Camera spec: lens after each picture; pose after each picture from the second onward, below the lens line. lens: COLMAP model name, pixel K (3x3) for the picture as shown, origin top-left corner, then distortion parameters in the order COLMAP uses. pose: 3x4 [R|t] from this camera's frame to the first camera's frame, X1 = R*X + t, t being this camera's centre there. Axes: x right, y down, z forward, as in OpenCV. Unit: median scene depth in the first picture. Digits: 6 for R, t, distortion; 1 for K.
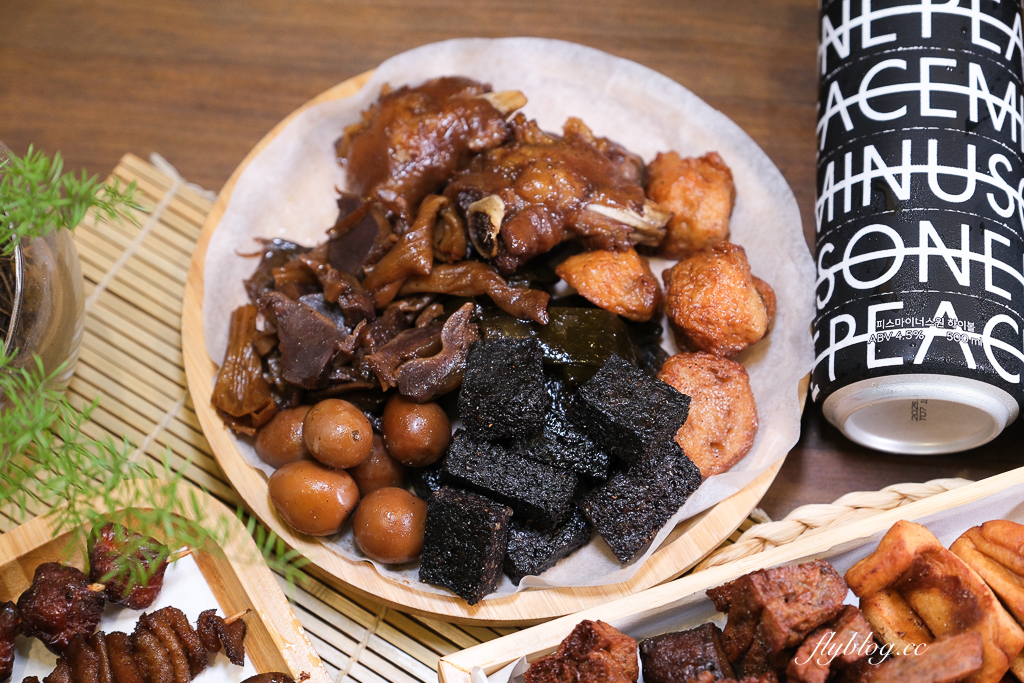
lens RADIAL K [[2428.7, 0, 476.4], [0, 2428.7, 341.2], [0, 0, 1]] dist [0.123921, 0.000000]
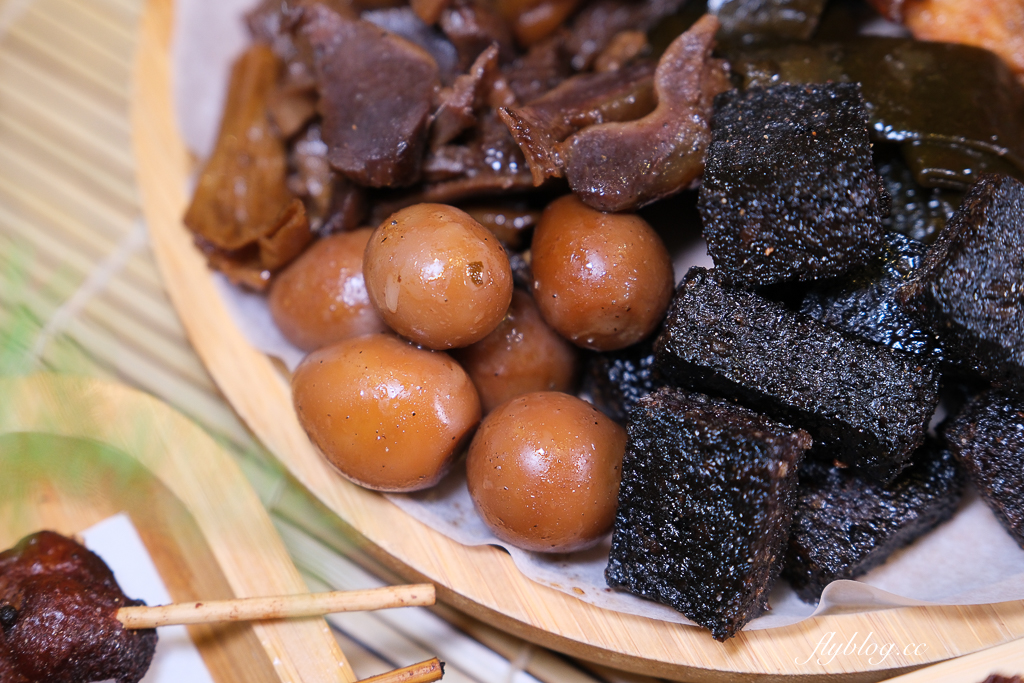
lens RADIAL K [[2290.8, 0, 512.0], [0, 2290.8, 342.1], [0, 0, 1]] dist [0.076148, 0.000000]
pose [[0.999830, 0.012368, -0.013639, -0.036094], [-0.012750, 0.999520, -0.028248, 0.063289], [0.013283, 0.028417, 0.999508, 0.550453]]
